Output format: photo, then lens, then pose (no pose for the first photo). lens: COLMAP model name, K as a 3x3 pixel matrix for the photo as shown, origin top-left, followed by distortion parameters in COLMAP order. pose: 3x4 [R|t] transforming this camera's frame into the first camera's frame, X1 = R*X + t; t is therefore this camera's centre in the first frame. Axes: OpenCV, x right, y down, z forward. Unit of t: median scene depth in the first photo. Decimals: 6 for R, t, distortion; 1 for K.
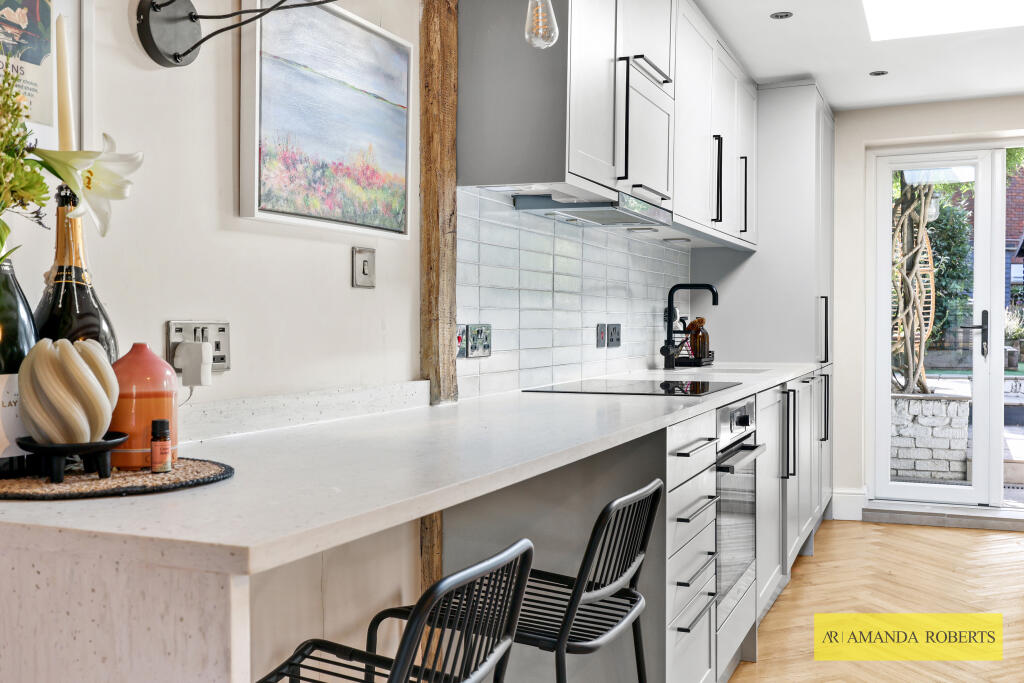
lens RADIAL K [[996.1, 0, 512.0], [0, 996.1, 341.5], [0, 0, 1]] dist [0.008320, 0.009321]
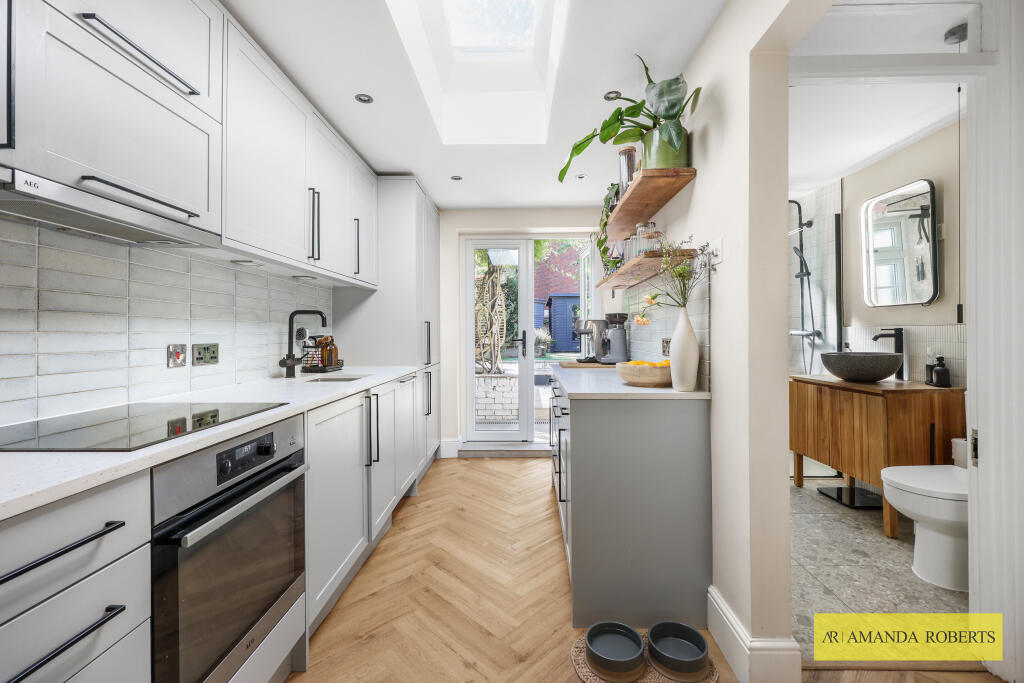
lens RADIAL K [[439.8, 0, 509.2], [0, 439.8, 335.5], [0, 0, 1]] dist [0.000100, 0.000114]
pose [[0.928440, -0.004319, 0.371457, 0.187567], [0.010287, 0.999848, -0.014087, -0.013382], [-0.371339, 0.016901, 0.928343, 0.337129]]
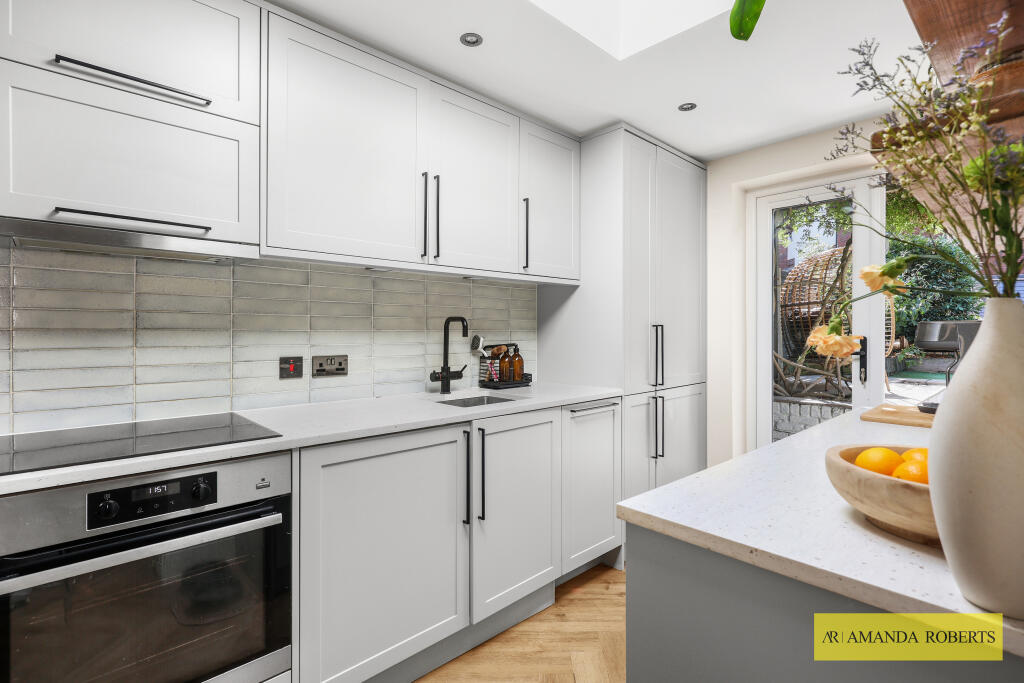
lens RADIAL K [[480.3, 0, 508.9], [0, 480.3, 331.8], [0, 0, 1]] dist [0.000303, -0.000216]
pose [[0.914813, 0.000433, -0.403877, 0.397224], [-0.008025, 0.999821, -0.017106, -0.029127], [0.403798, 0.018890, 0.914653, 0.479543]]
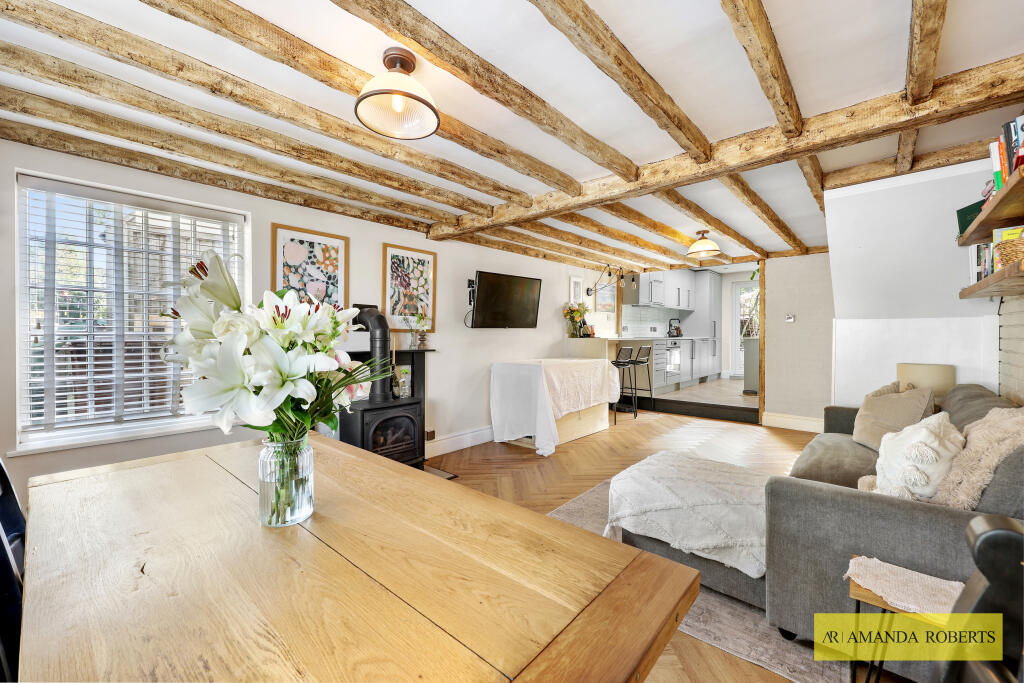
lens RADIAL K [[413.9, 0, 512.0], [0, 413.9, 341.5], [0, 0, 1]] dist [0.000190, 0.000064]
pose [[0.951994, 0.005707, -0.306064, 0.045831], [-0.006495, 0.999978, -0.001556, 0.048953], [0.306048, 0.003469, 0.952010, -0.924622]]
